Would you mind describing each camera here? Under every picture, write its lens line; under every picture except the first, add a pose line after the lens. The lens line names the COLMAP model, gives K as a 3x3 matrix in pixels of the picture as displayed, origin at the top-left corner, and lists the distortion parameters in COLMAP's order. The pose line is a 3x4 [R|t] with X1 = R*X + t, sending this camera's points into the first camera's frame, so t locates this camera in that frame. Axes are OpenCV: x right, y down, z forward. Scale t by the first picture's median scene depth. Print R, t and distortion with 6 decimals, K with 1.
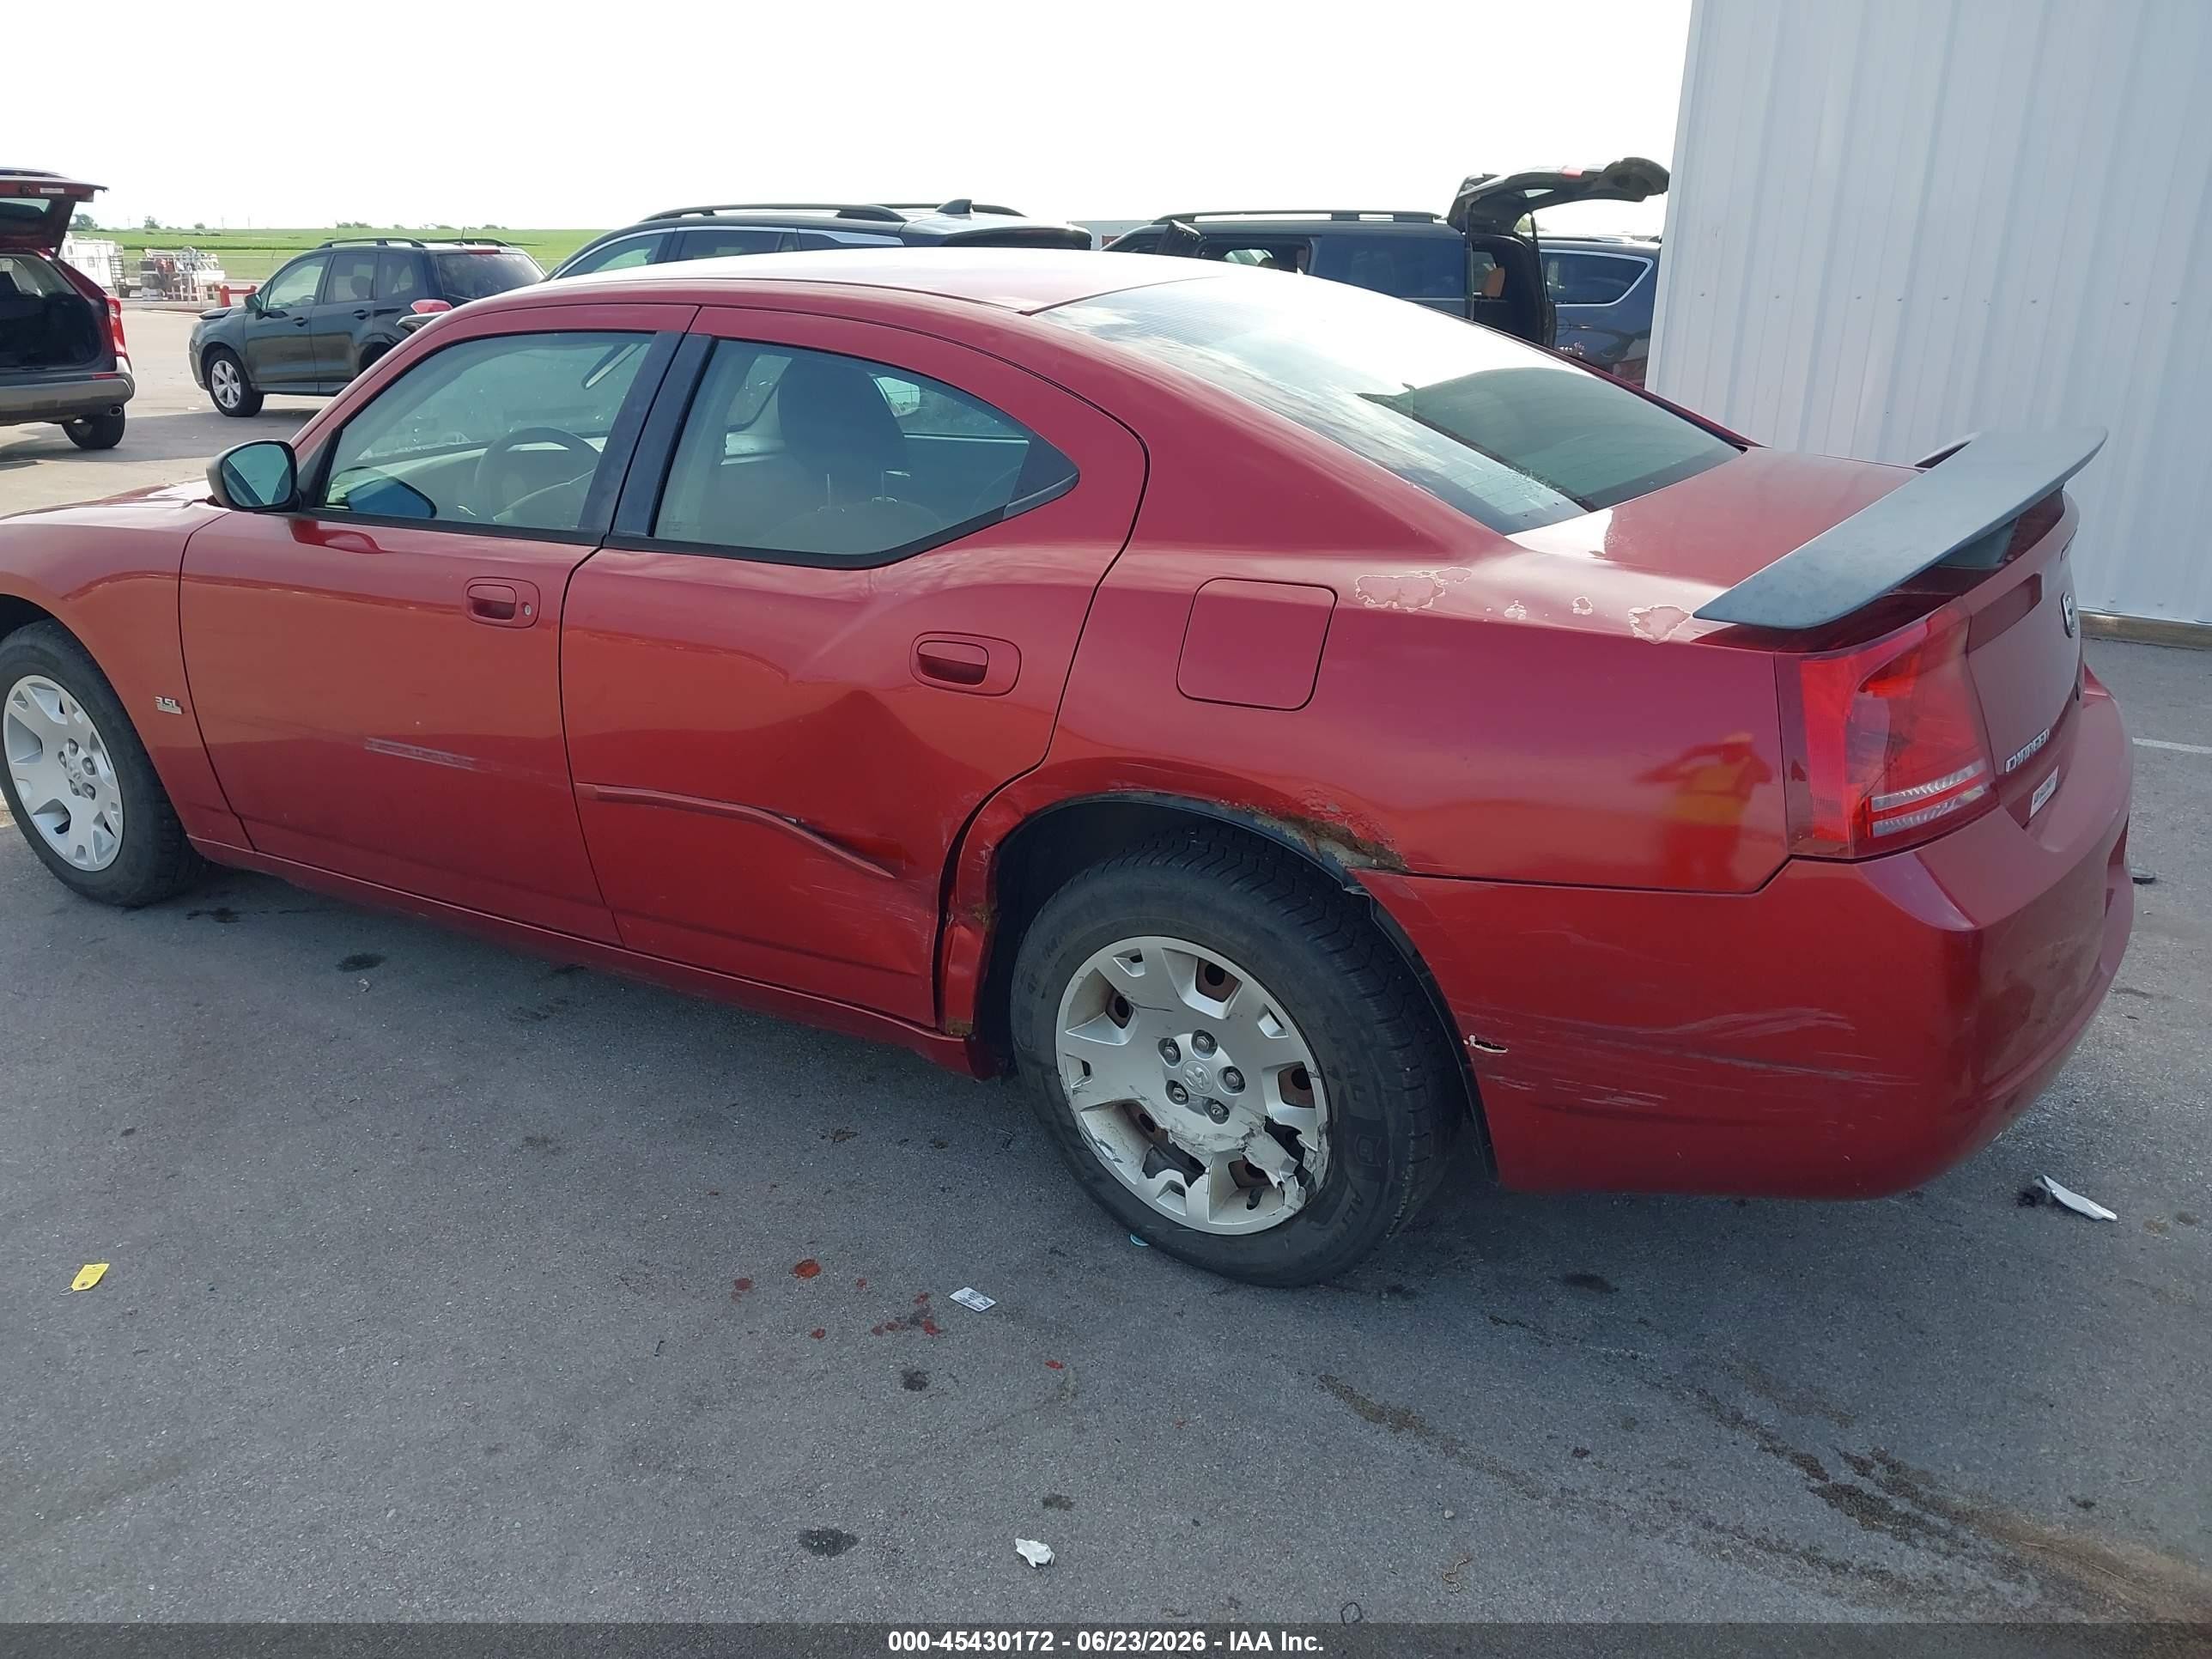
lens RADIAL K [[1817.2, 0, 1111.6], [0, 1817.2, 806.9], [0, 0, 1]] dist [0.000715, 0.010928]
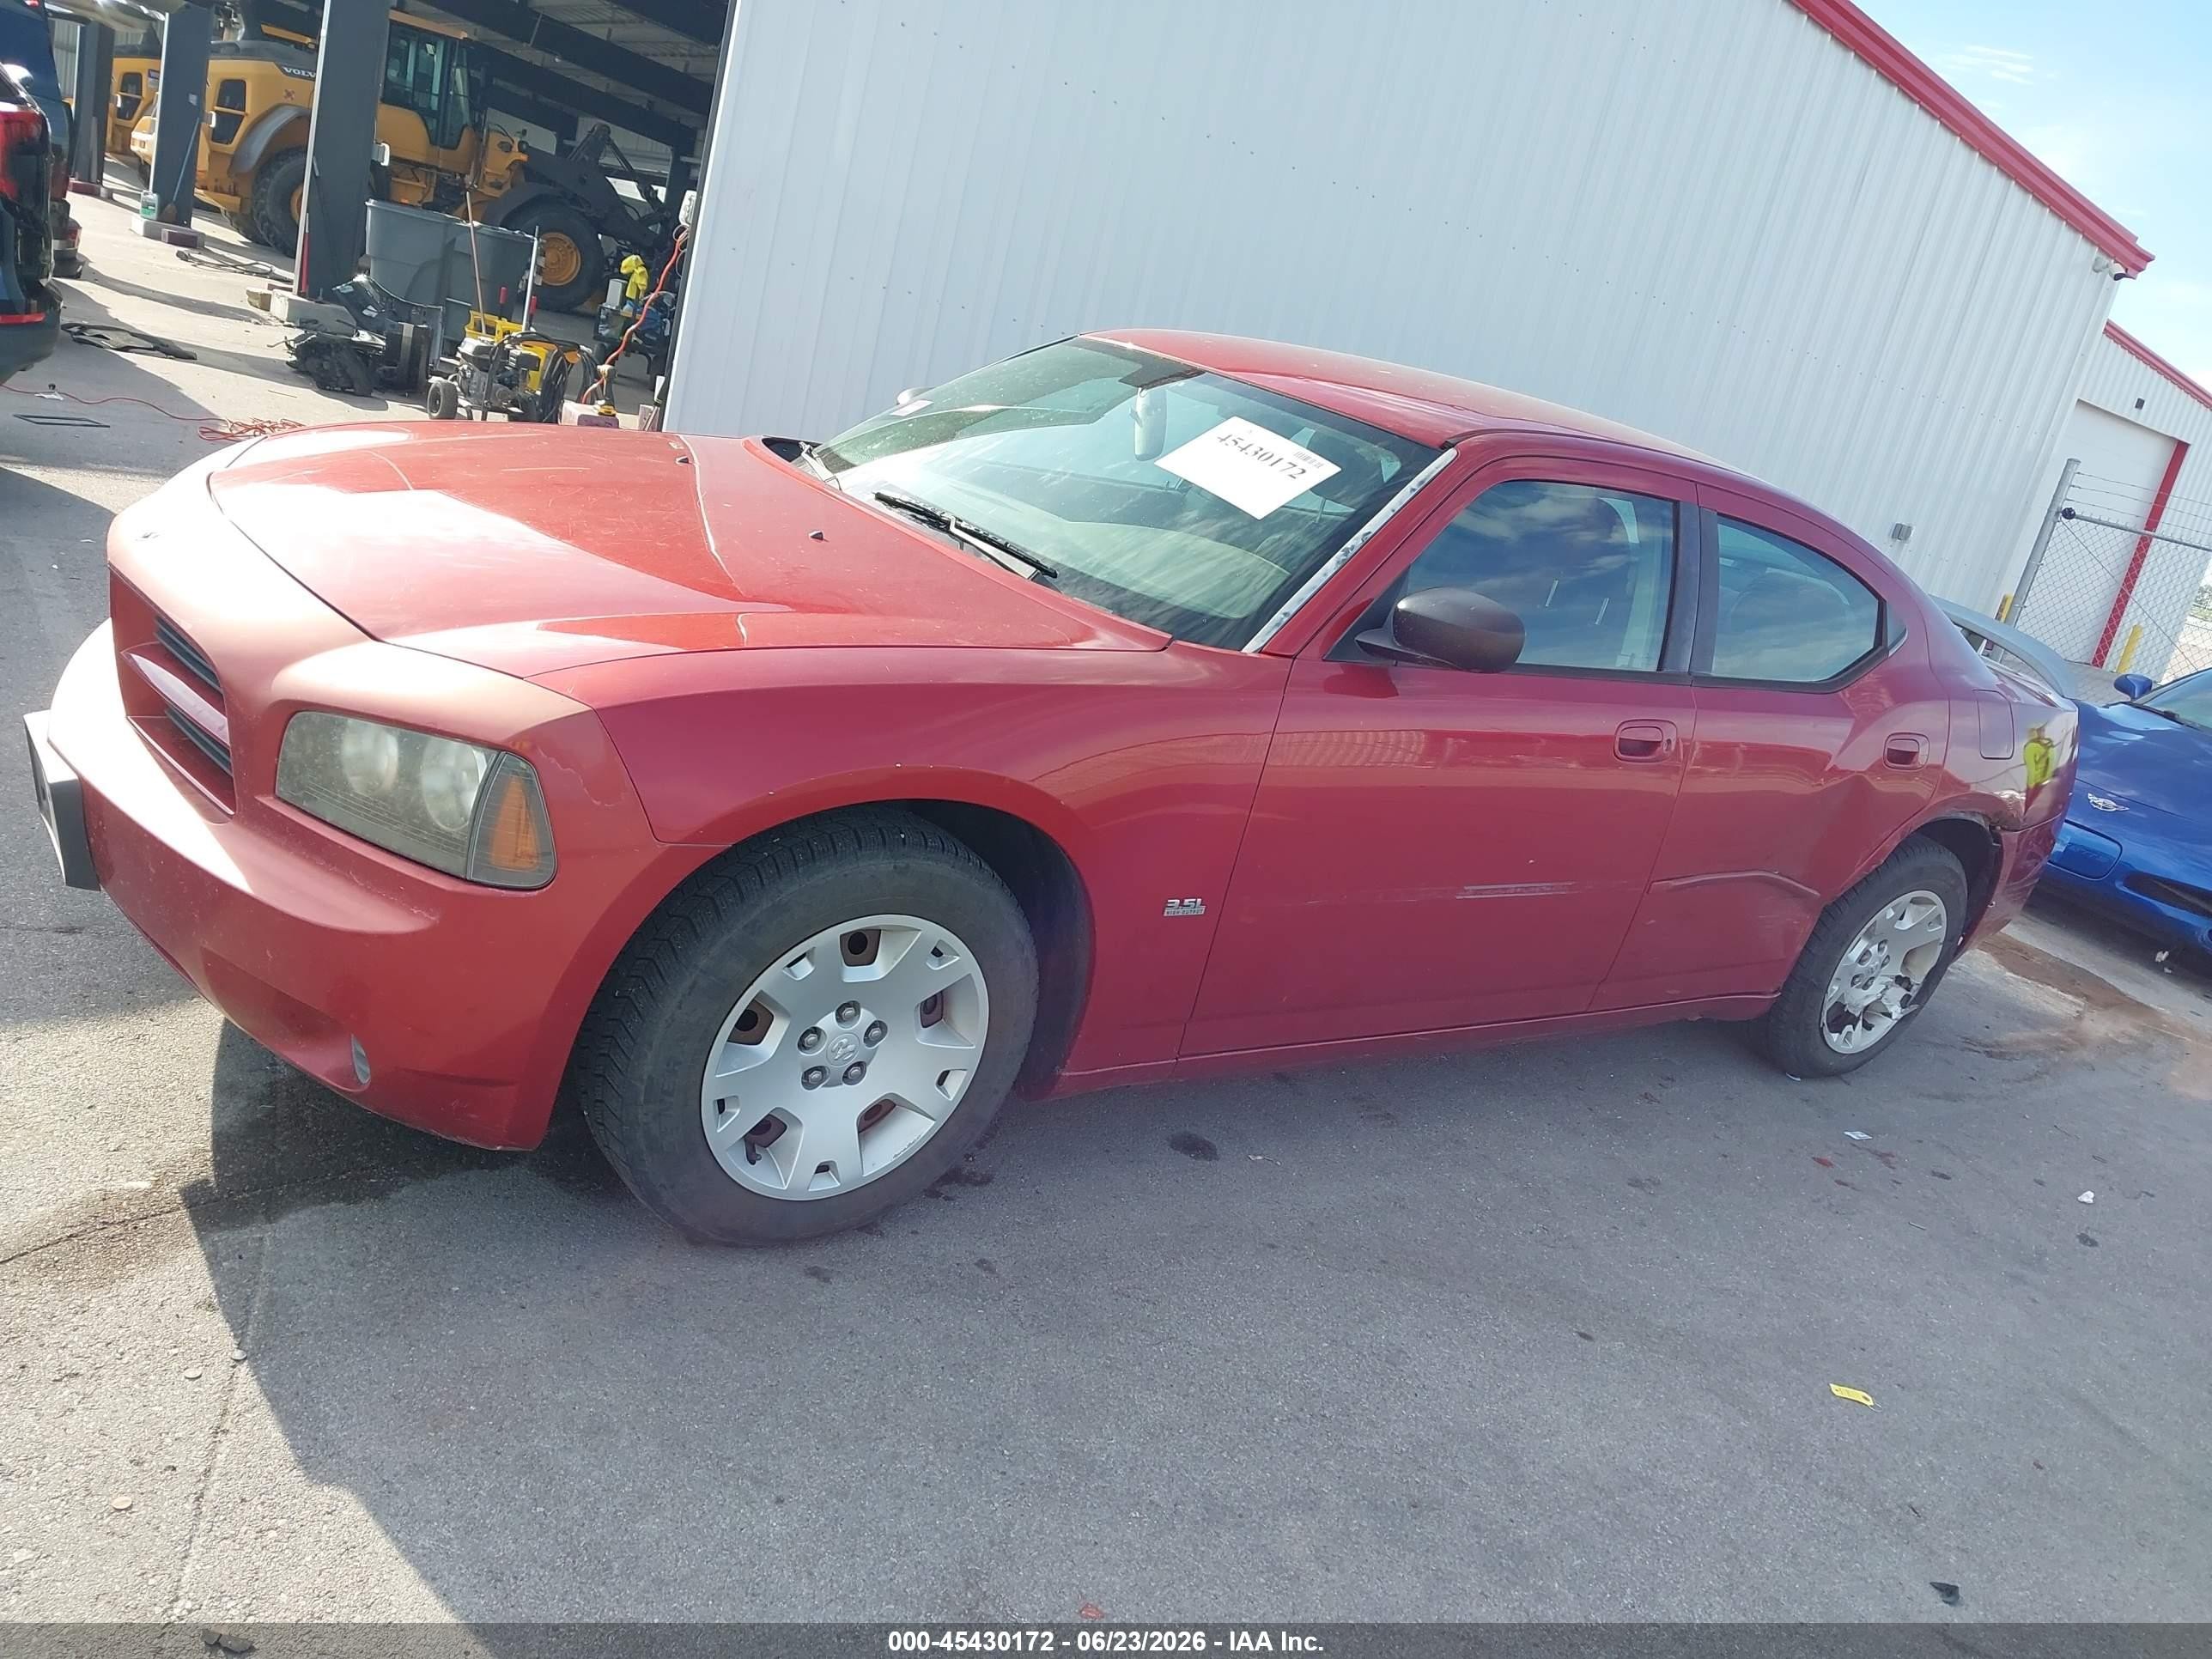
lens RADIAL K [[1807.1, 0, 1107.5], [0, 1807.1, 827.1], [0, 0, 1]] dist [0.007247, 0.045948]
pose [[0.311897, -0.177938, 0.933305, -1.705419], [0.053066, 0.984036, 0.169876, -0.304357], [-0.948633, -0.003457, 0.316360, 1.093204]]
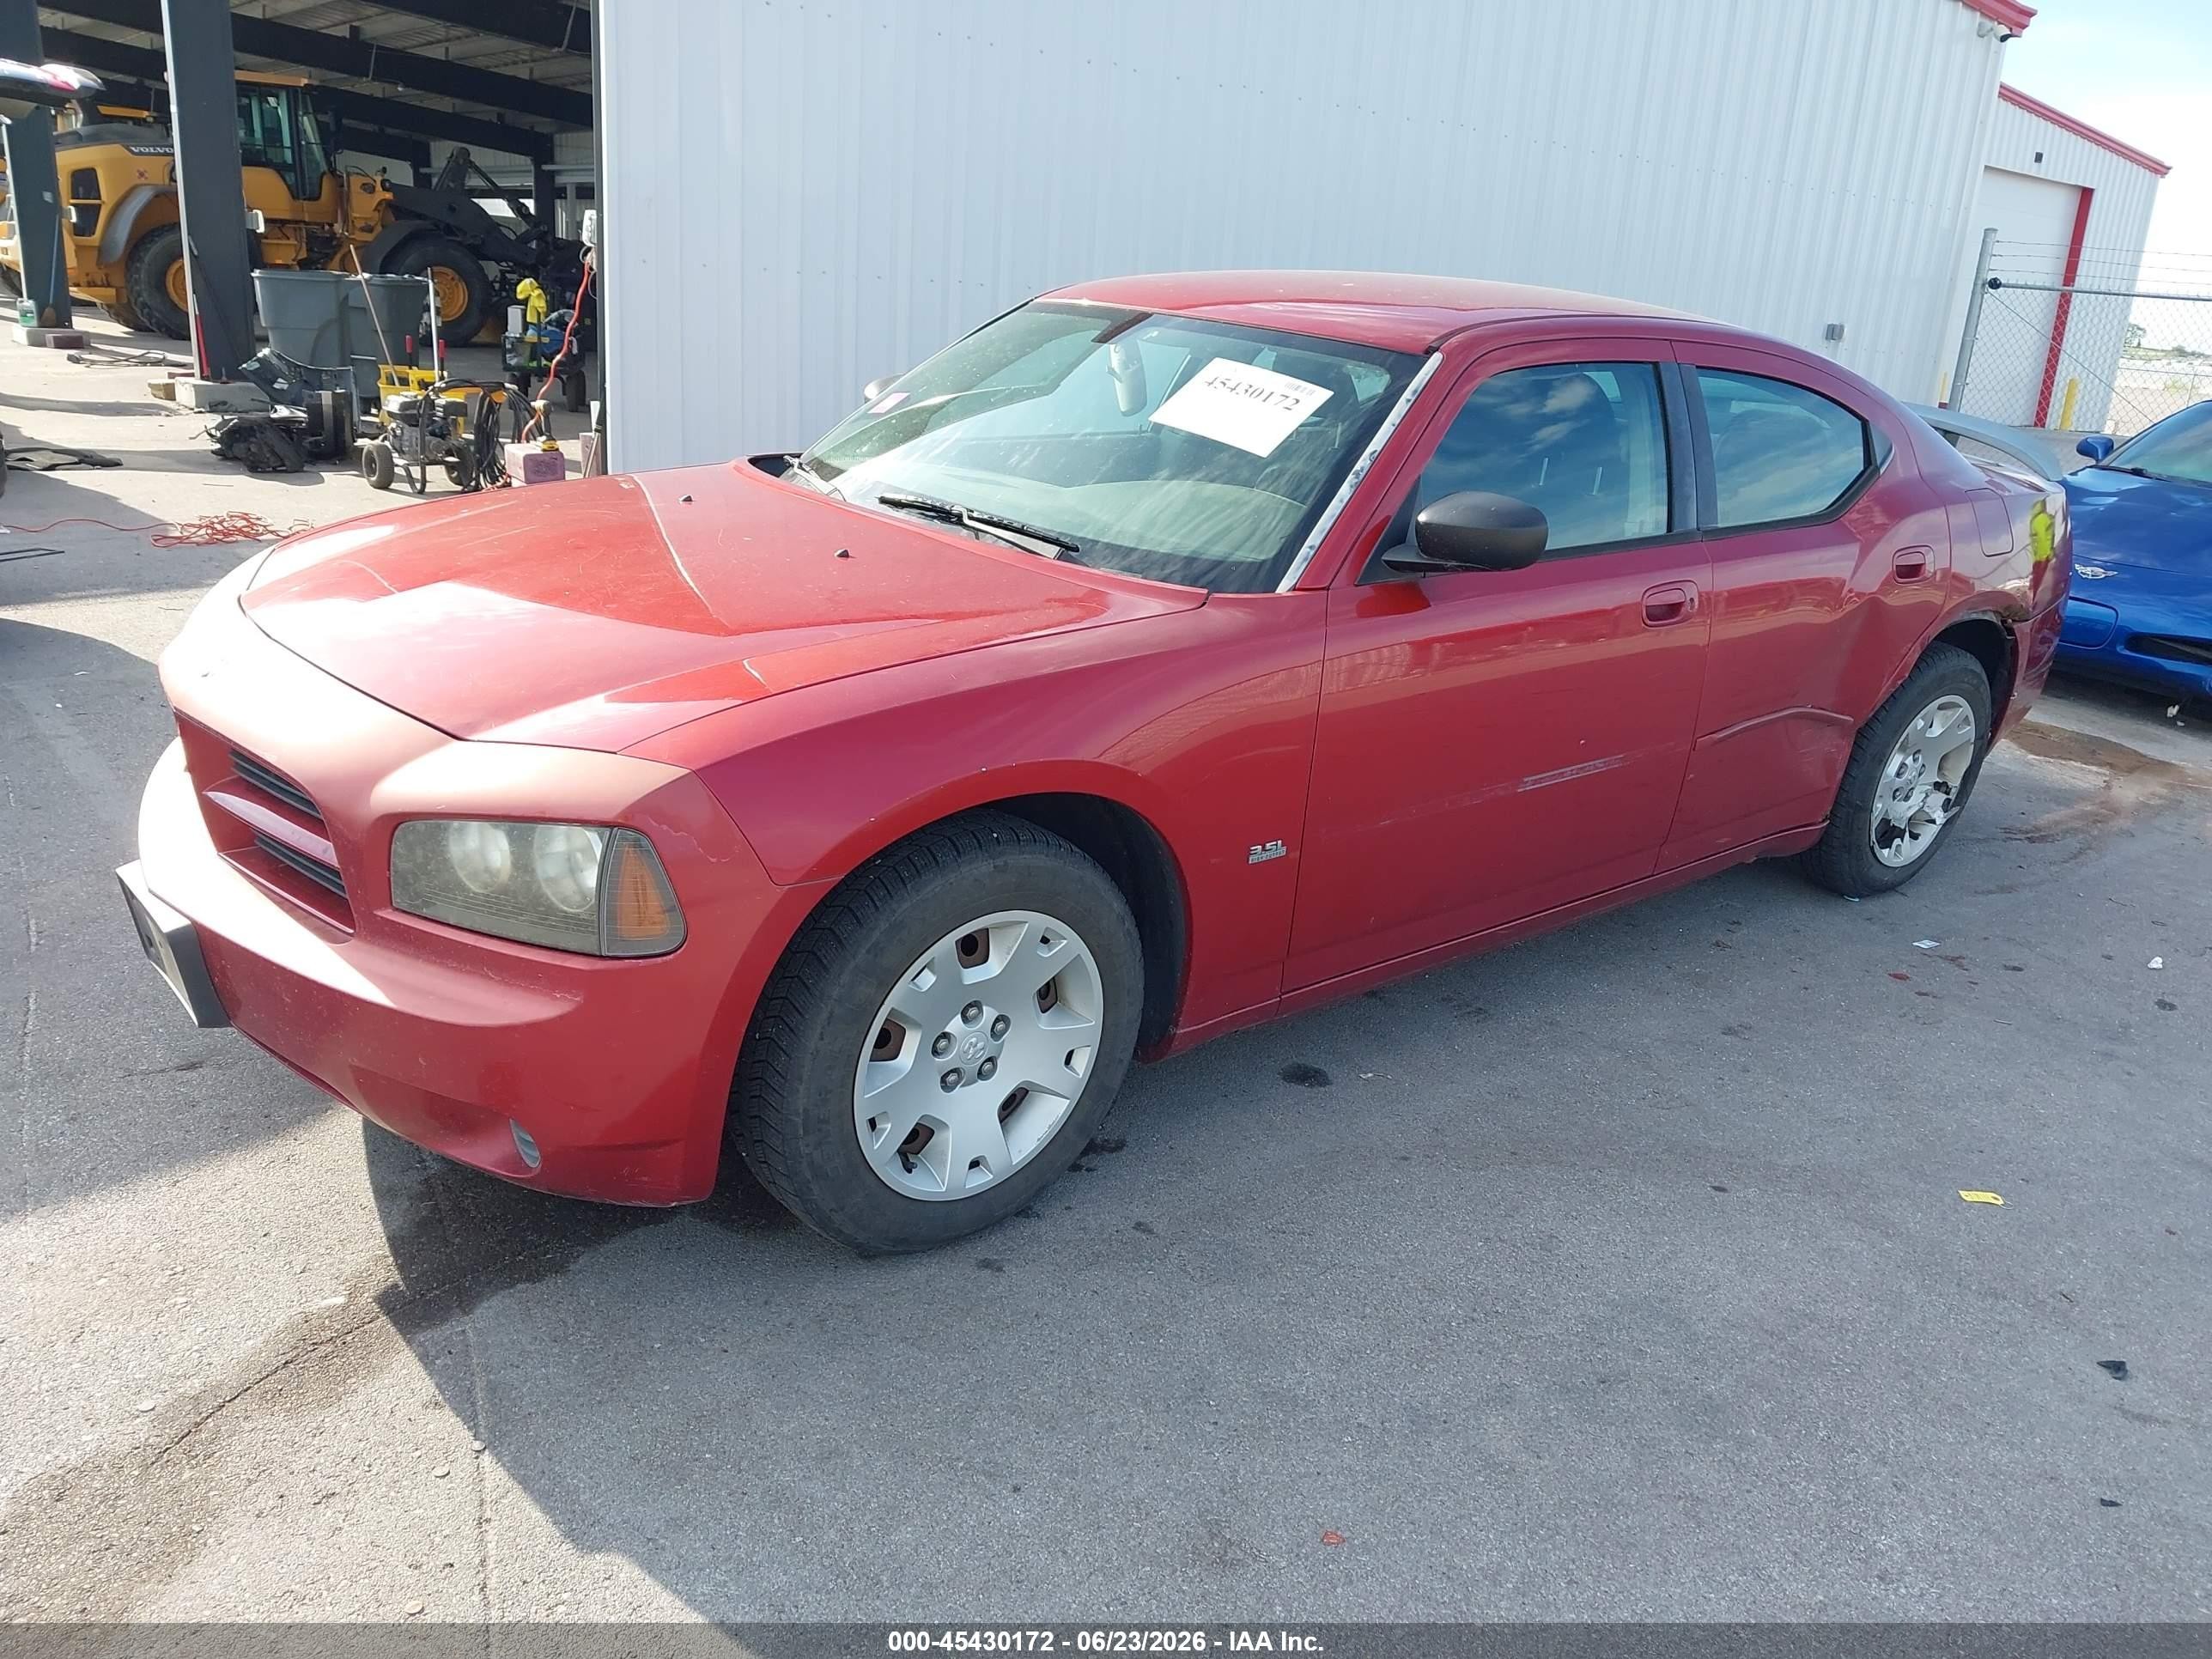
lens RADIAL K [[1808.5, 0, 1106.0], [0, 1808.5, 829.5], [0, 0, 1]] dist [0.021468, 0.008282]
pose [[0.261596, -0.267665, 0.927320, -1.739162], [0.224643, 0.951276, 0.211208, -0.339722], [-0.938671, 0.153065, 0.308979, 1.141490]]
